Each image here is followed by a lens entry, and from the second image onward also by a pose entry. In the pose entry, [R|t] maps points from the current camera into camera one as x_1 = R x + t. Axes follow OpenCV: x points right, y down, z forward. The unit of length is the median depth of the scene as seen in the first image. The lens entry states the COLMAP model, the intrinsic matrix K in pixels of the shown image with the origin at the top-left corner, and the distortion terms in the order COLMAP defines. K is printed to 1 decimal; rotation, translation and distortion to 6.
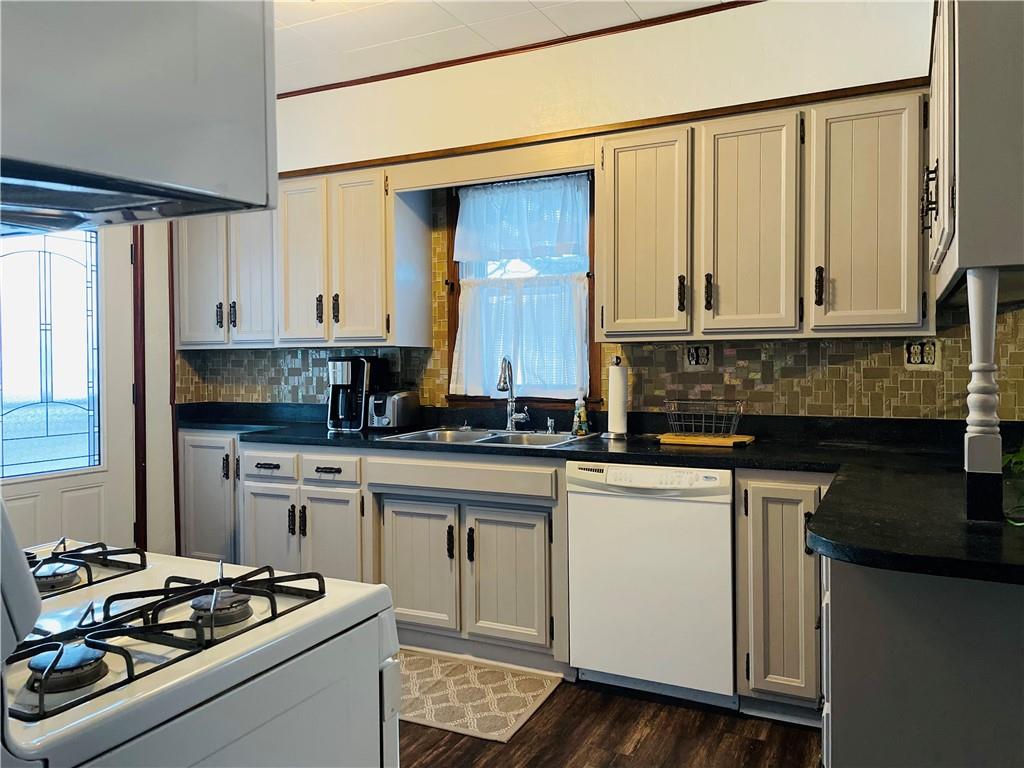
lens RADIAL K [[769.5, 0, 515.1], [0, 769.5, 373.7], [0, 0, 1]] dist [0.074495, -0.094695]
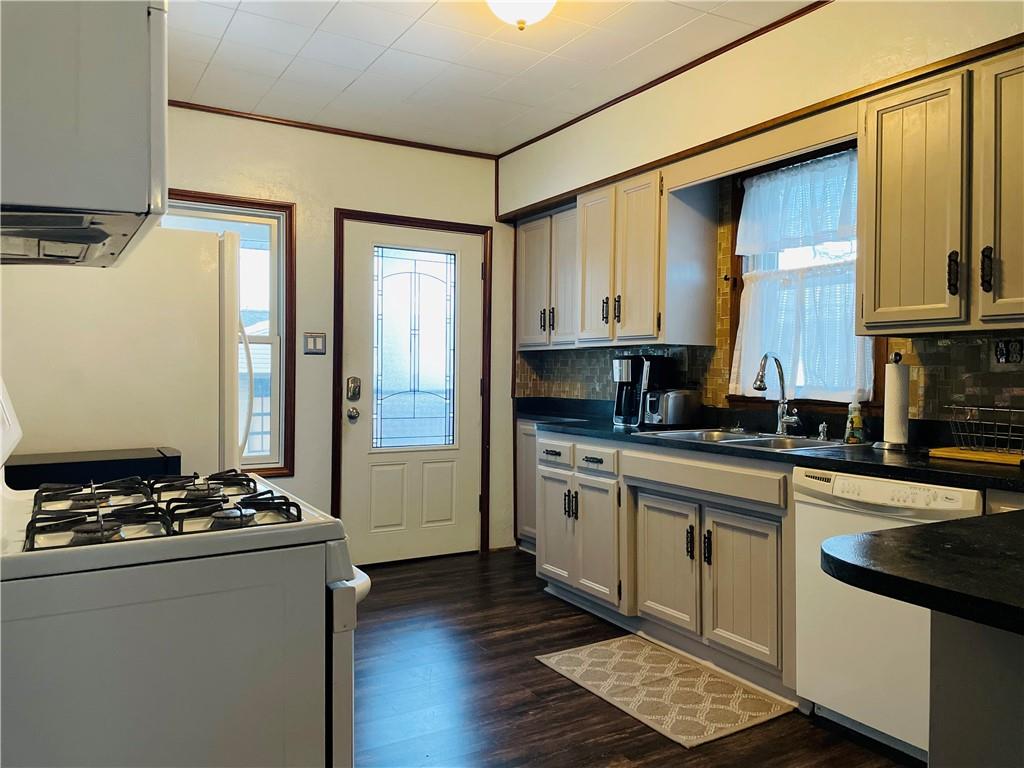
lens RADIAL K [[769.5, 0, 502.2], [0, 769.5, 375.4], [0, 0, 1]] dist [0.074495, -0.094695]
pose [[0.827961, 0.015056, -0.560583, 0.249174], [-0.021807, 0.999748, -0.005357, 0.016245], [0.560361, 0.016660, 0.828081, 0.046407]]
